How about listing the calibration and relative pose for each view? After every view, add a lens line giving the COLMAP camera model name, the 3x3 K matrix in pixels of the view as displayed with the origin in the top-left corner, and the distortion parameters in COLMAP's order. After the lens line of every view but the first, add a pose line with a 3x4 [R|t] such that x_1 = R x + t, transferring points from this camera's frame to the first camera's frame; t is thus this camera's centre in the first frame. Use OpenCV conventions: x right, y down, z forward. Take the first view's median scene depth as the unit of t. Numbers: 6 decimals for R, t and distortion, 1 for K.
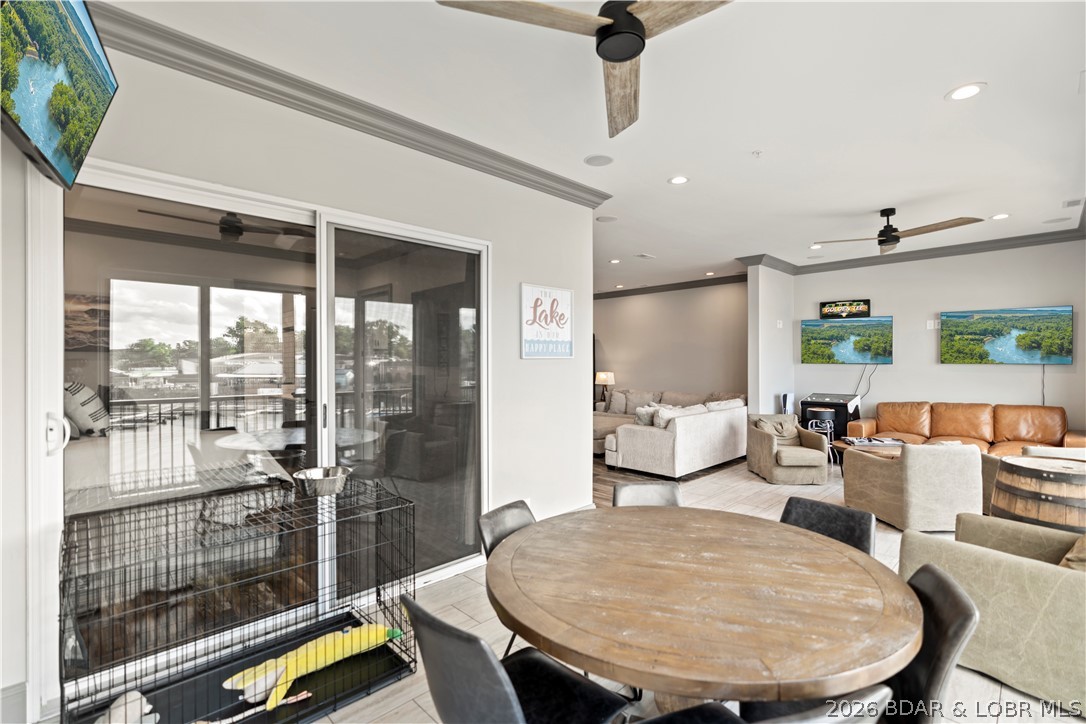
lens RADIAL K [[491.5, 0, 543.7], [0, 491.5, 366.0], [0, 0, 1]] dist [-0.011382, 0.003255]
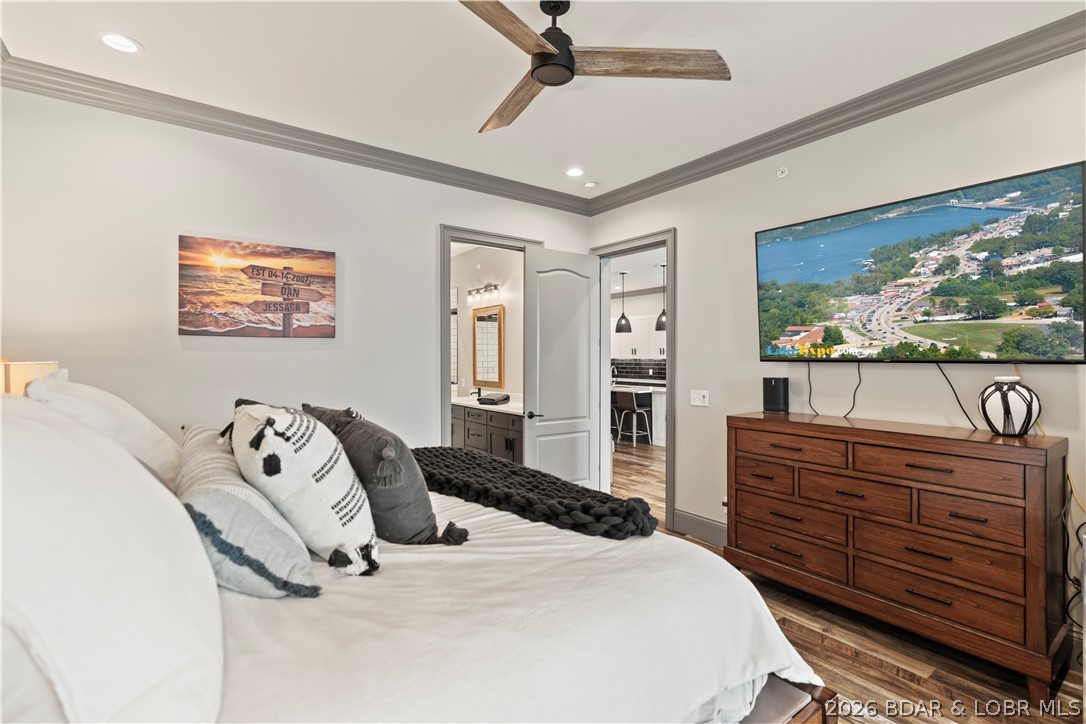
lens RADIAL K [[491.5, 0, 535.2], [0, 491.5, 355.6], [0, 0, 1]] dist [-0.011382, 0.003255]
pose [[0.990984, 0.001634, -0.133970, -0.504624], [-0.001704, 0.999998, -0.000404, -0.006838], [0.133969, 0.000628, 0.990985, 0.455403]]
